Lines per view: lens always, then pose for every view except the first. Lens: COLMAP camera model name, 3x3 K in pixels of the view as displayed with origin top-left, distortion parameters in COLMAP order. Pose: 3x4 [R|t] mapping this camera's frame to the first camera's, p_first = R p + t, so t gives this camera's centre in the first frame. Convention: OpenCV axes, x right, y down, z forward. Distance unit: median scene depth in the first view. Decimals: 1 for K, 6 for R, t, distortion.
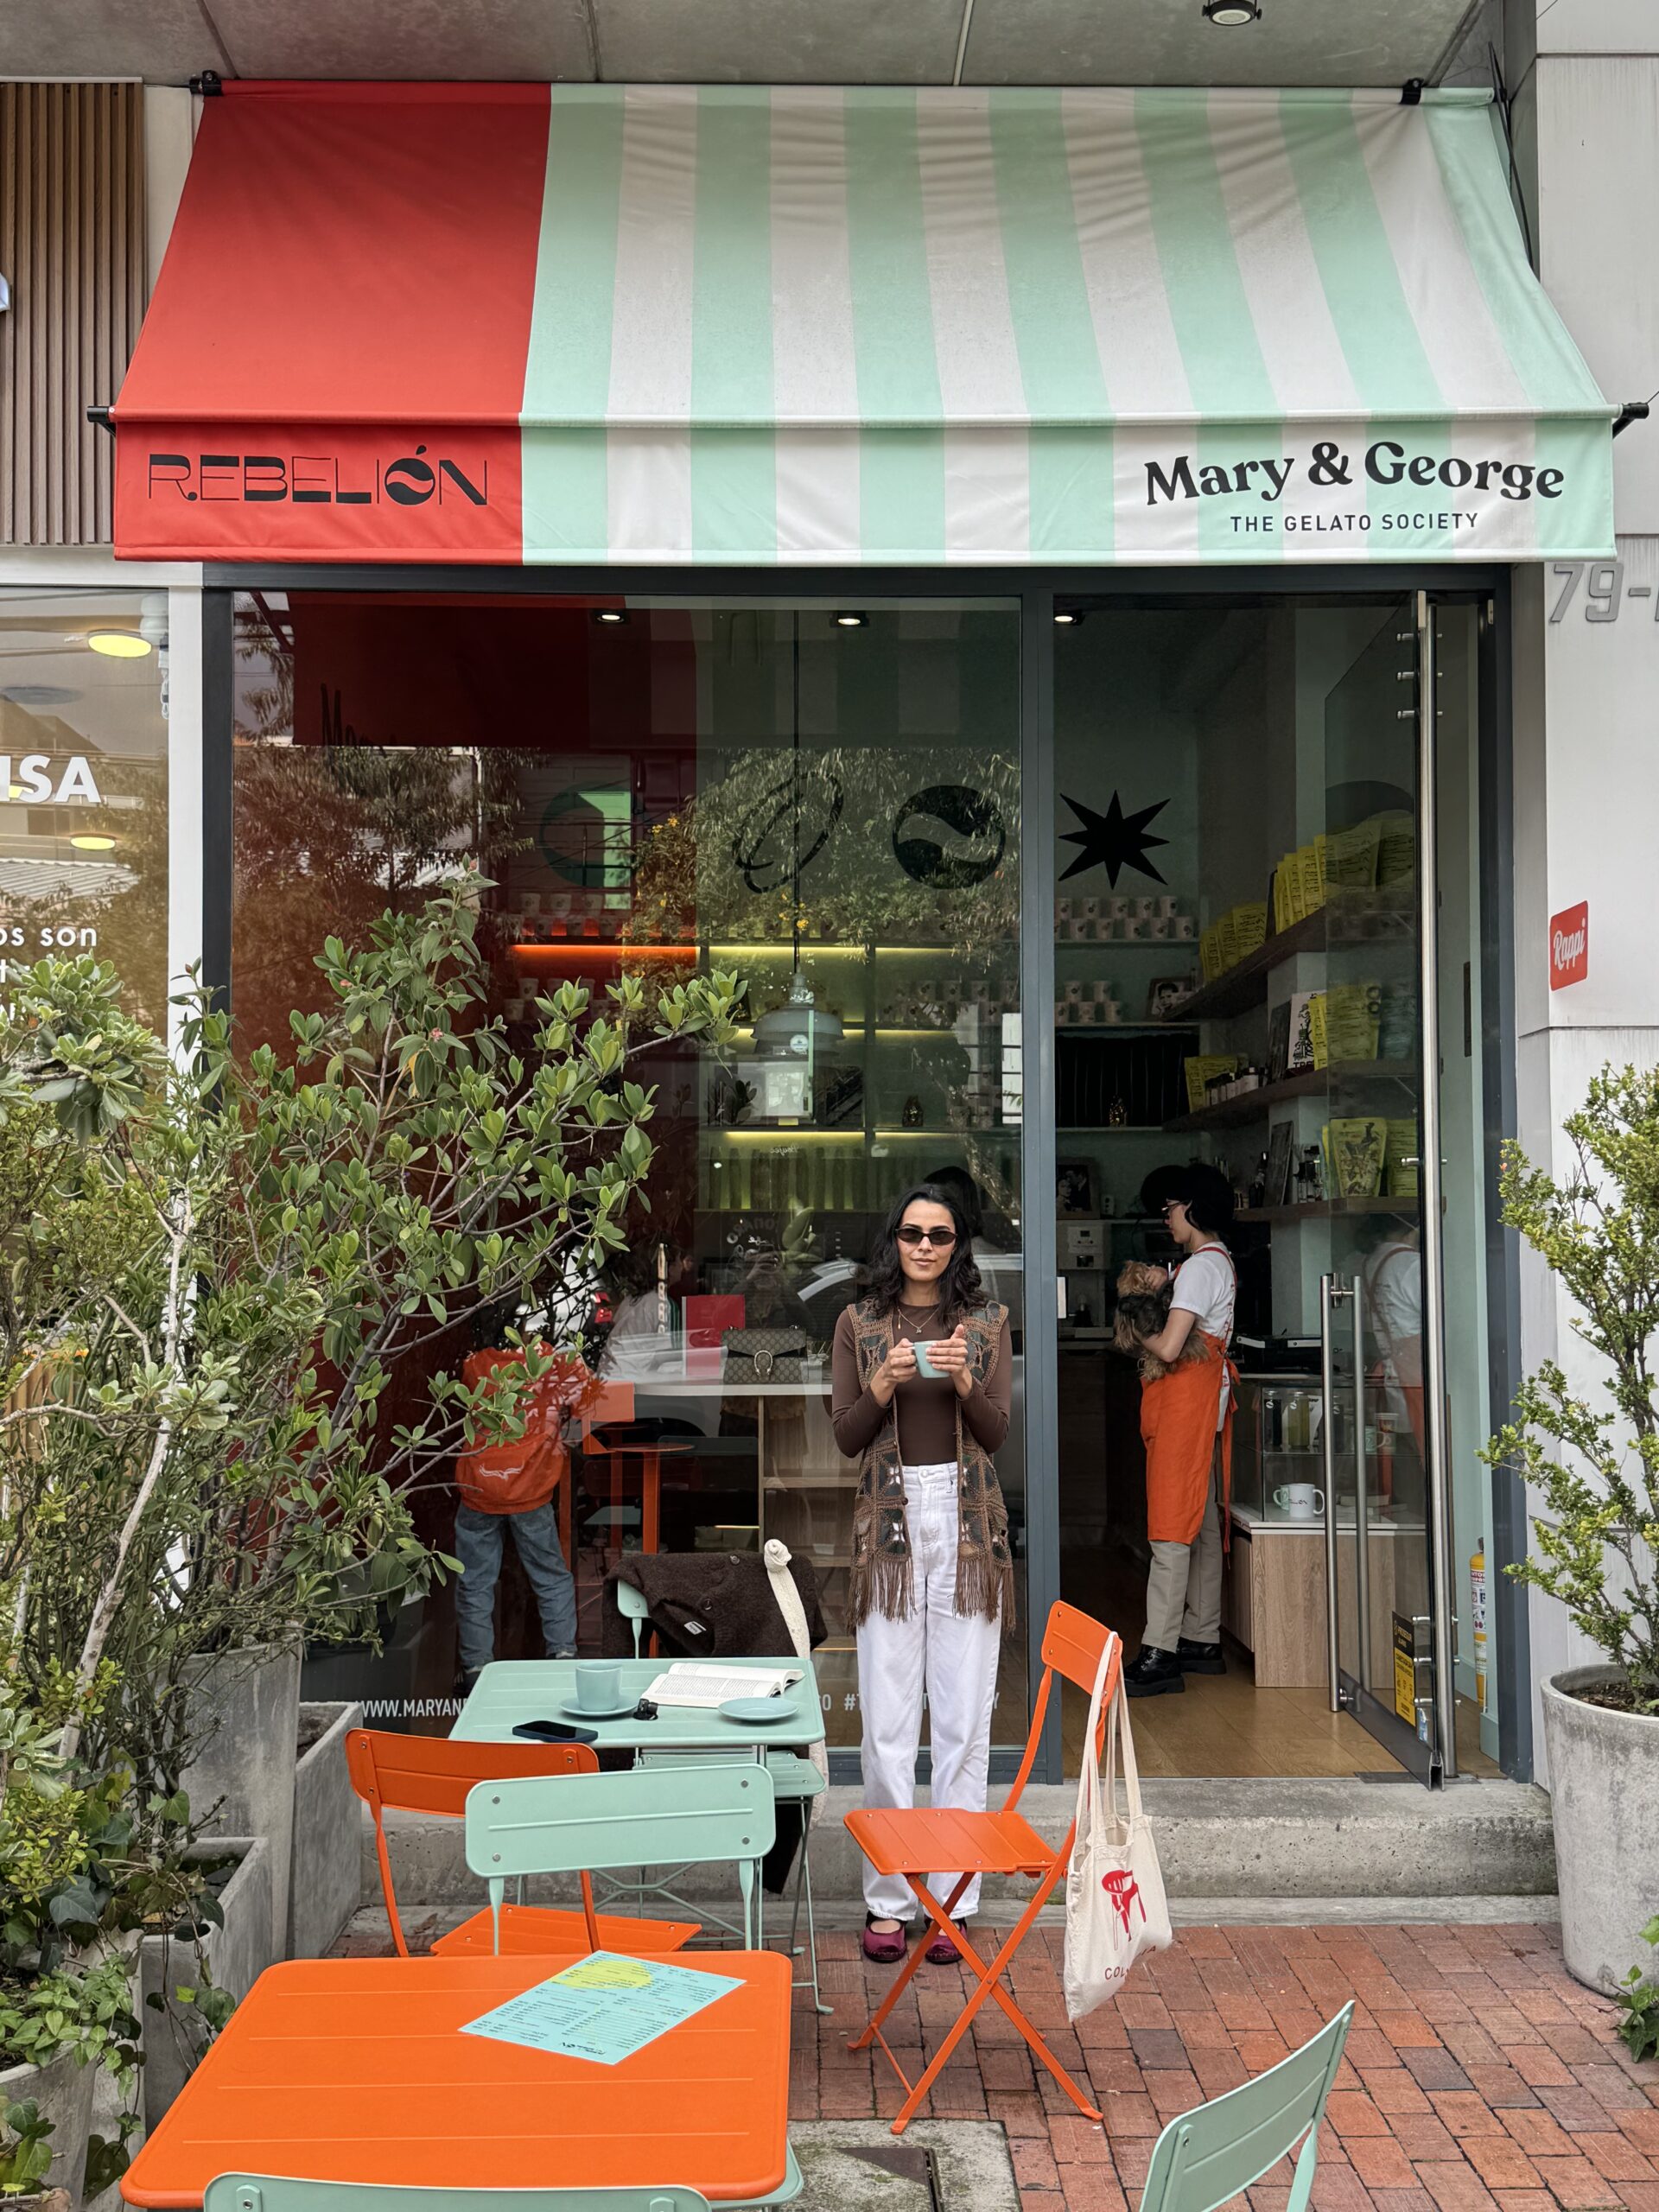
lens RADIAL K [[2299.9, 0, 829.5], [0, 2299.9, 1106.0], [0, 0, 1]] dist [0.012523, 0.325635]
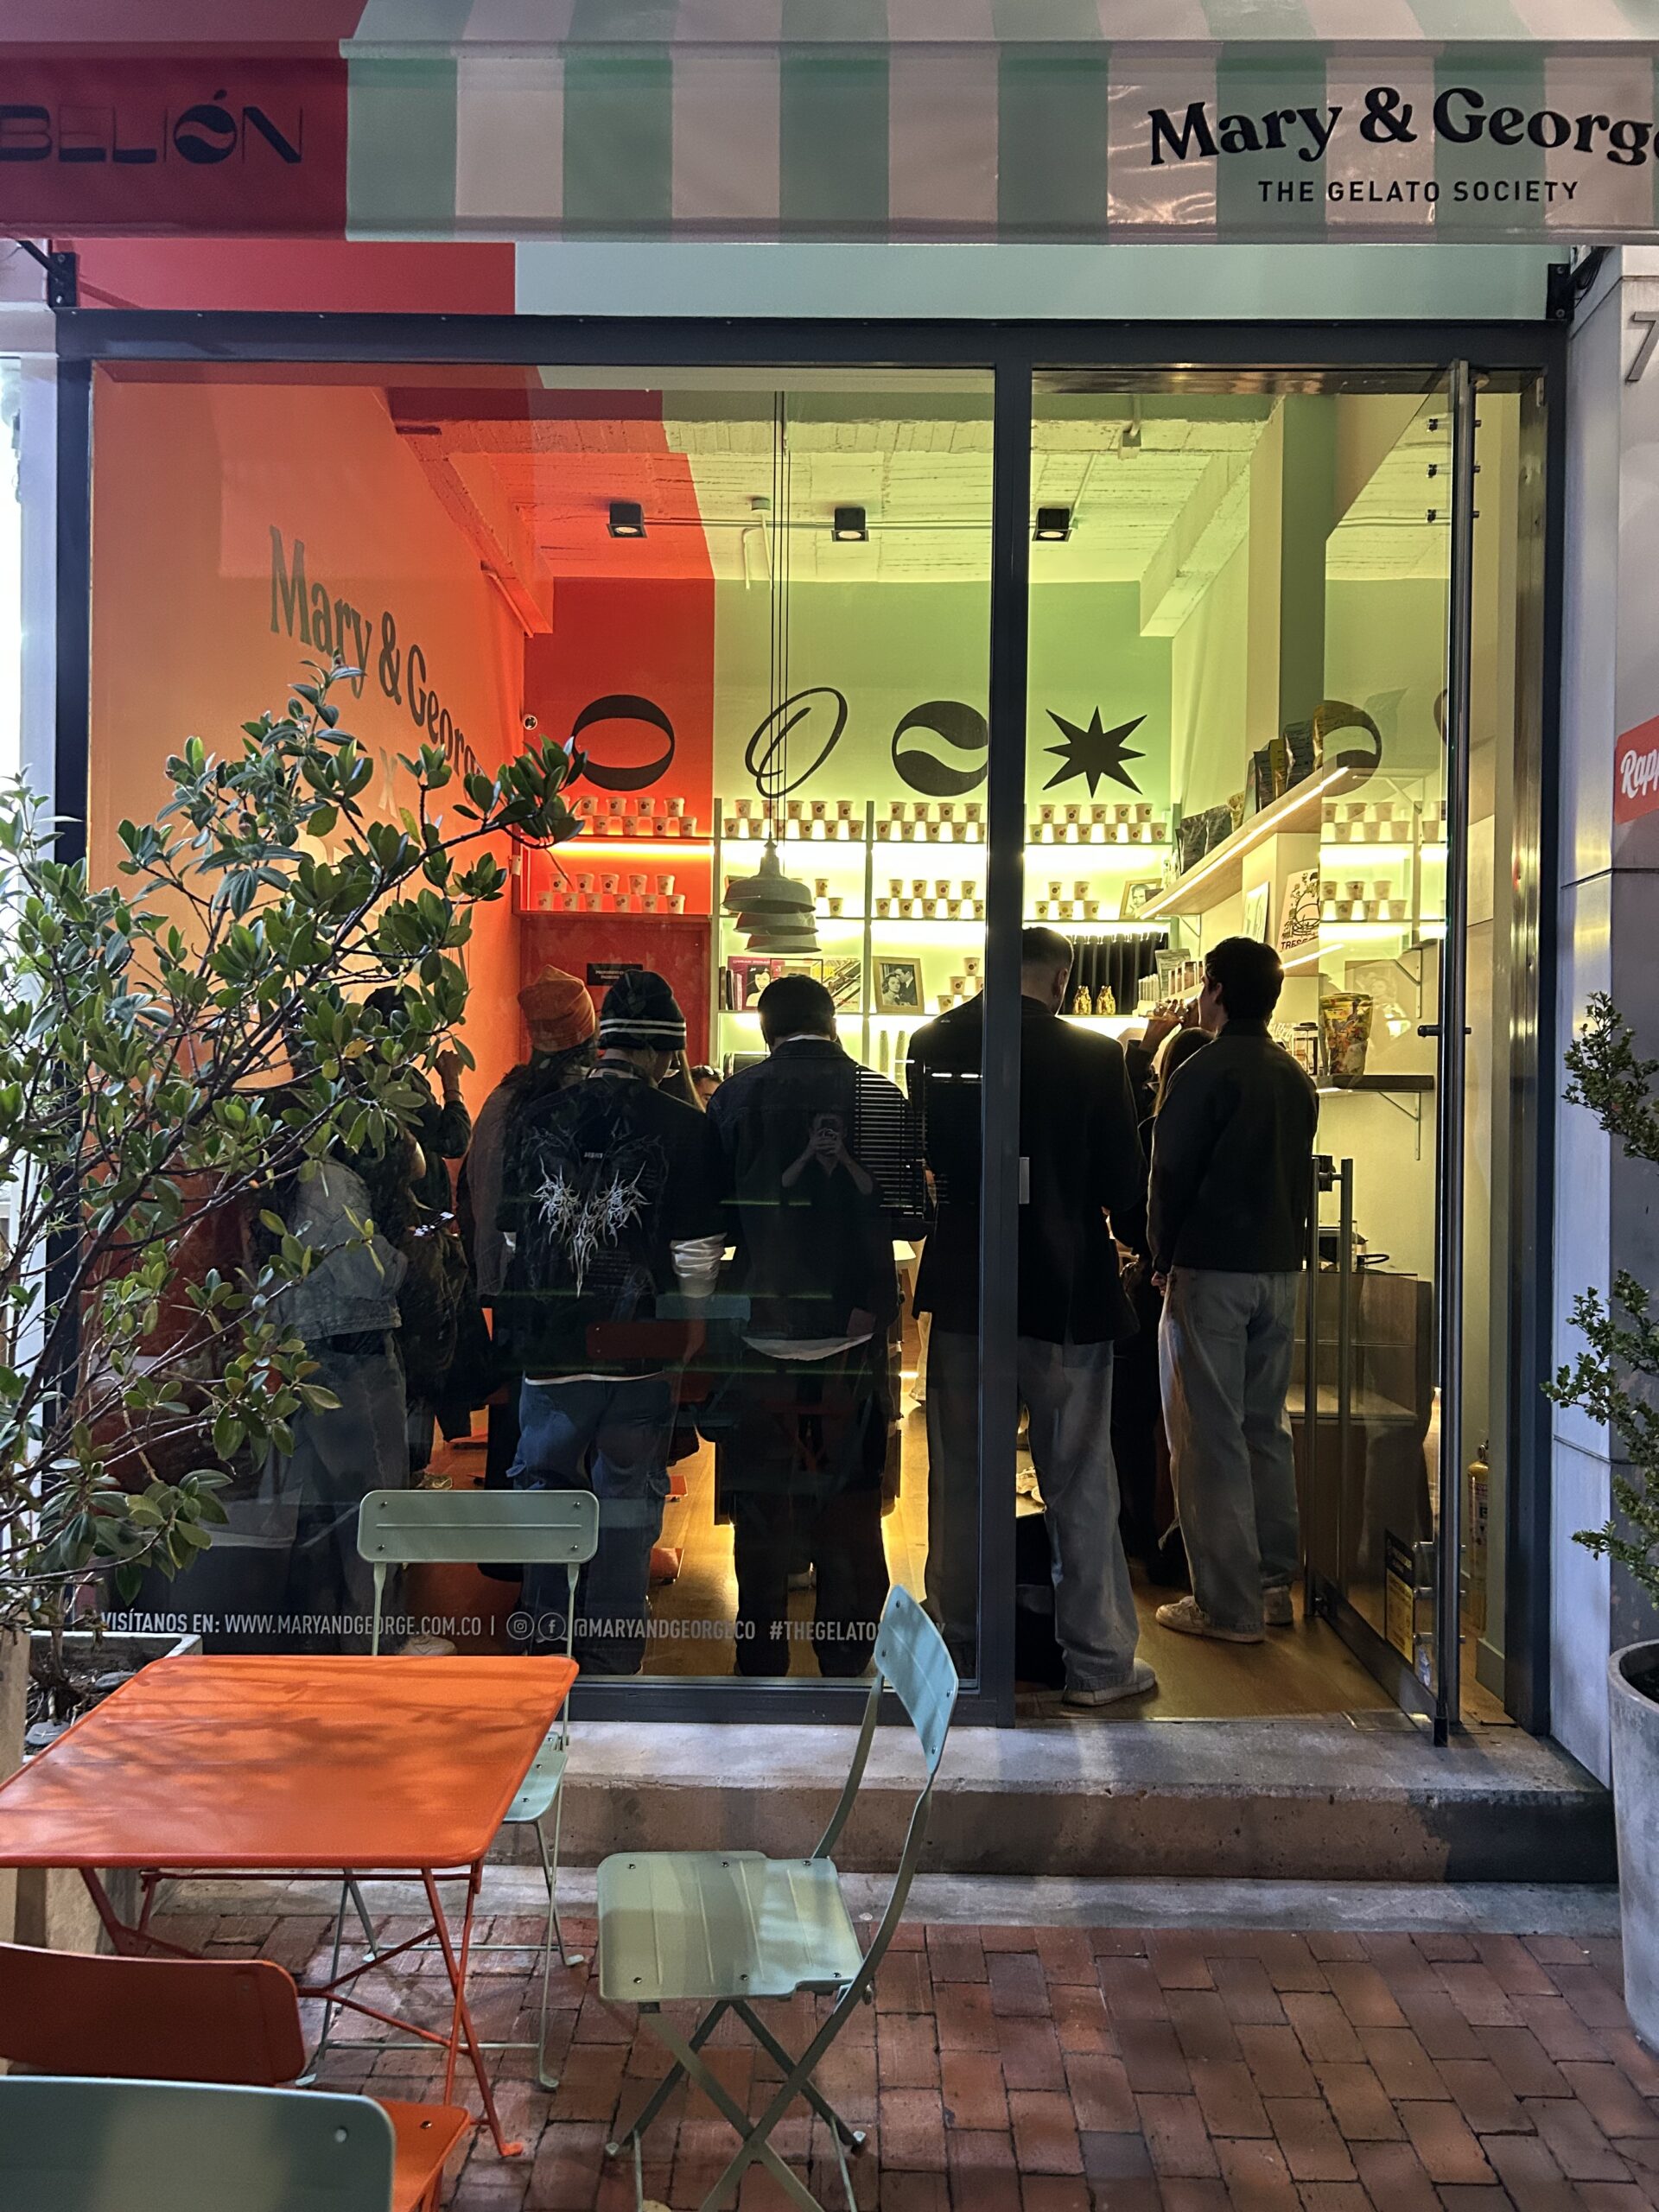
lens RADIAL K [[1655.6, 0, 829.5], [0, 1655.6, 1106.0], [0, 0, 1]] dist [-0.006370, -0.002458]
pose [[0.999406, 0.015604, -0.030733, 0.052084], [-0.013997, 0.998558, 0.051835, 0.026889], [0.031498, -0.051374, 0.998183, 0.427728]]
